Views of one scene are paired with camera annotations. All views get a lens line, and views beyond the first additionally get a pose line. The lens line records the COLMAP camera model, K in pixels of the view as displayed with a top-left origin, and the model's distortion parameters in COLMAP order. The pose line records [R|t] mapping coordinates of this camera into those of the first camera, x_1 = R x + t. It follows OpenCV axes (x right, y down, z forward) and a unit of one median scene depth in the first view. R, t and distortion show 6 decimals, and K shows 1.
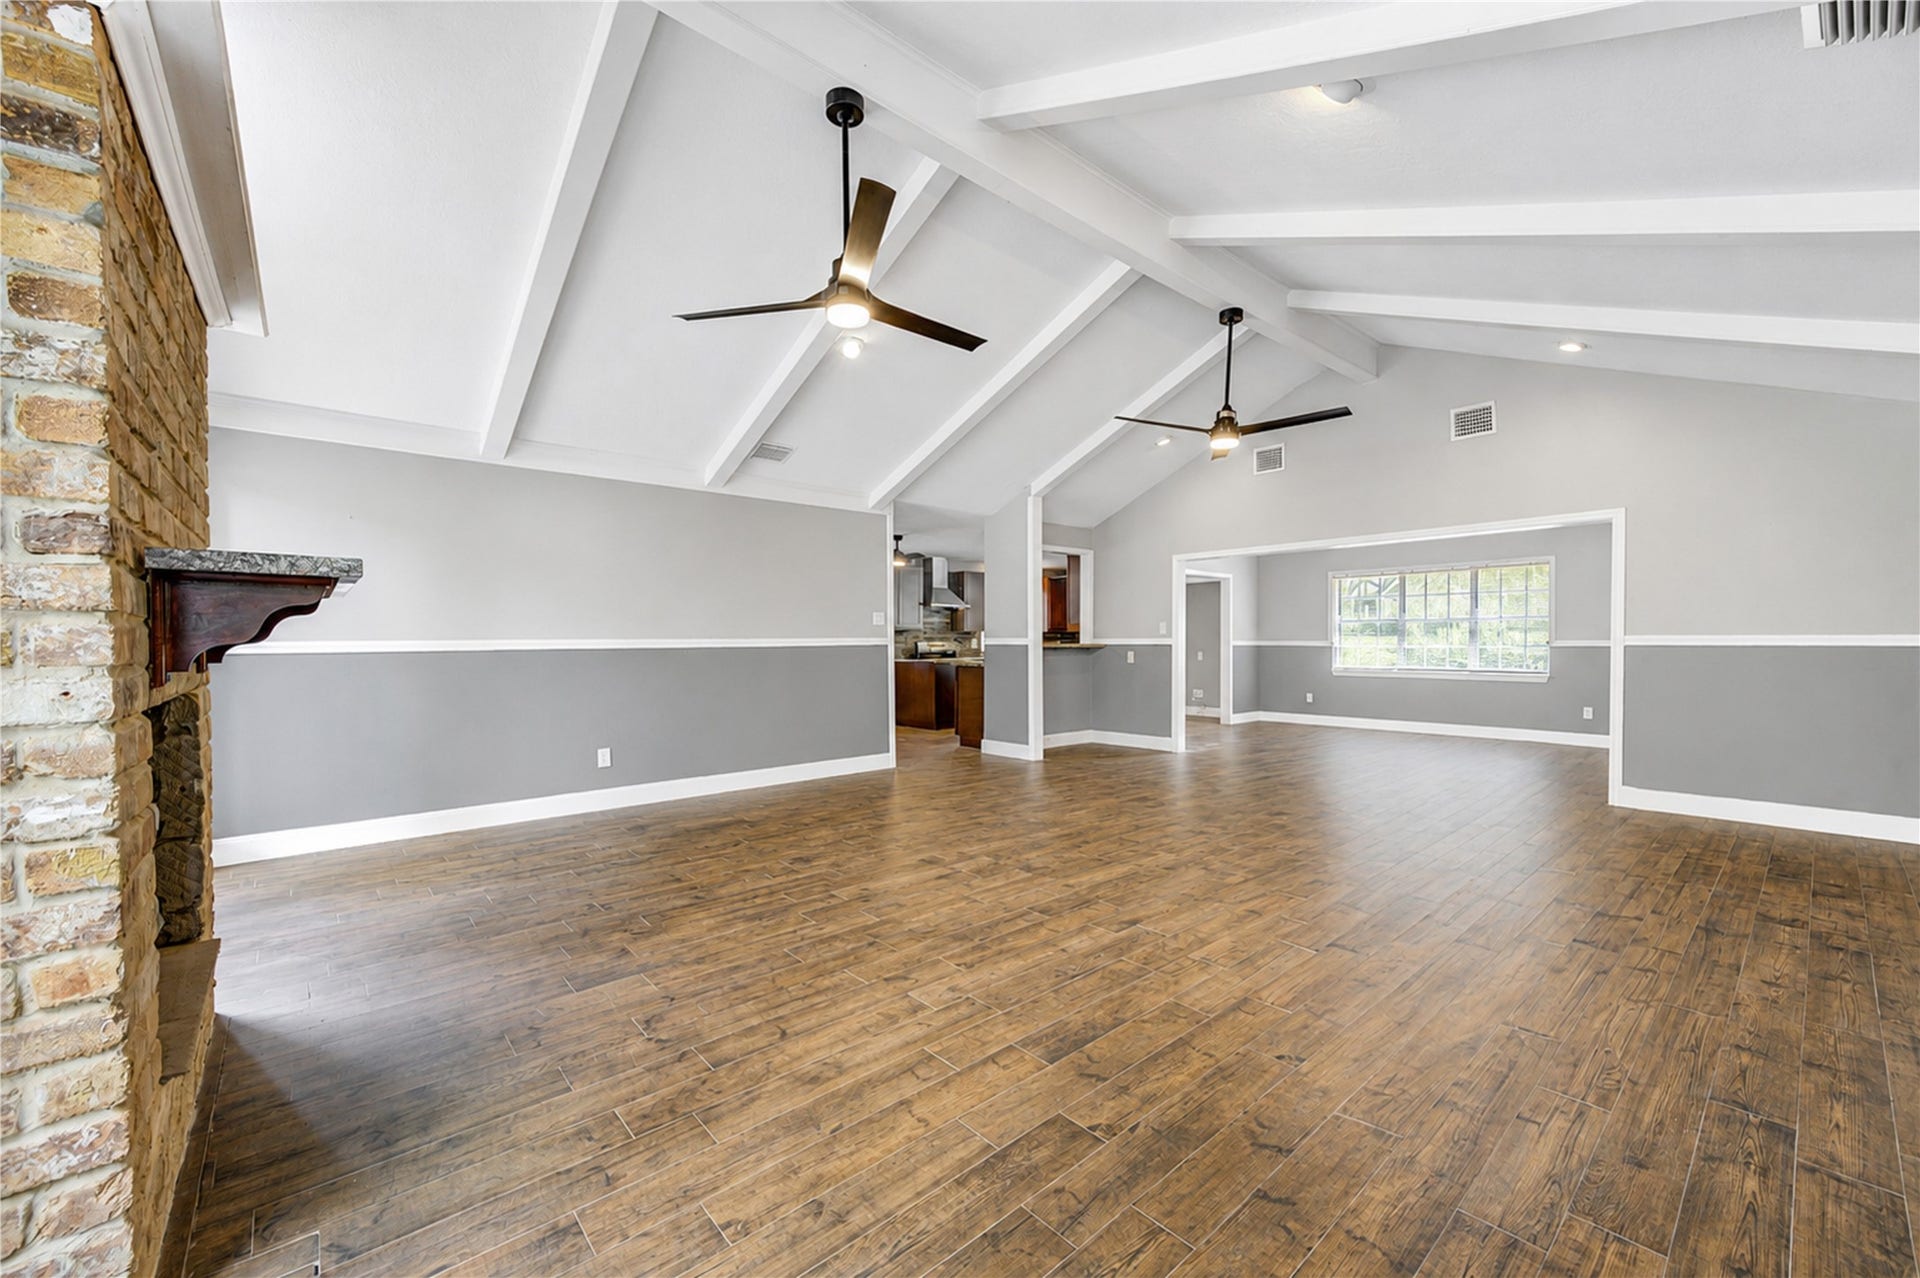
lens RADIAL K [[749.2, 0, 963.2], [0, 749.2, 639.6], [0, 0, 1]] dist [0.000729, 0.000042]
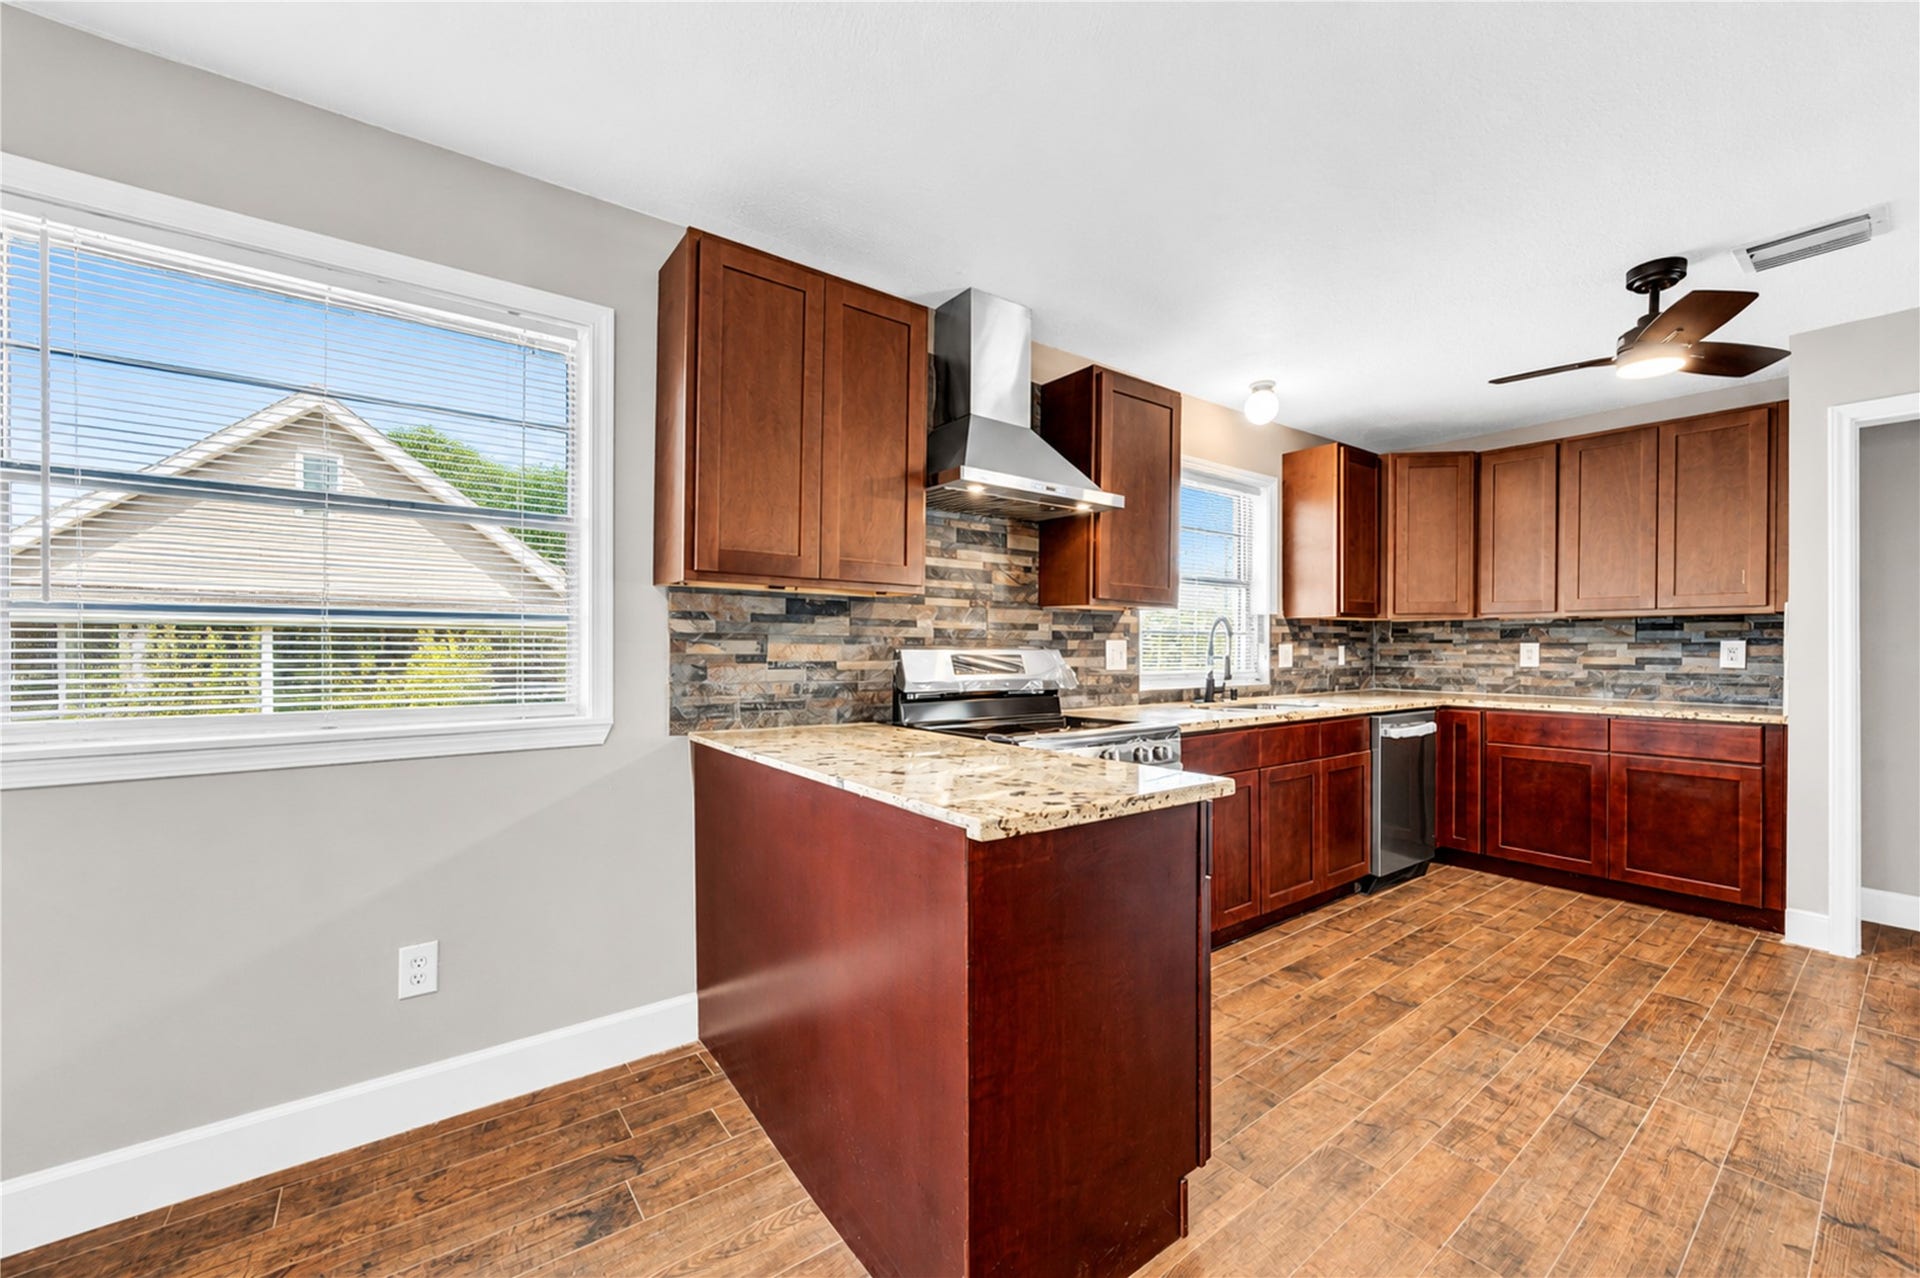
lens RADIAL K [[749.2, 0, 957.3], [0, 749.2, 648.1], [0, 0, 1]] dist [0.000729, 0.000042]
pose [[0.998166, 0.011150, -0.059505, -0.029258], [-0.011904, 0.999853, -0.012339, 0.006595], [0.059359, 0.013025, 0.998152, 0.747208]]
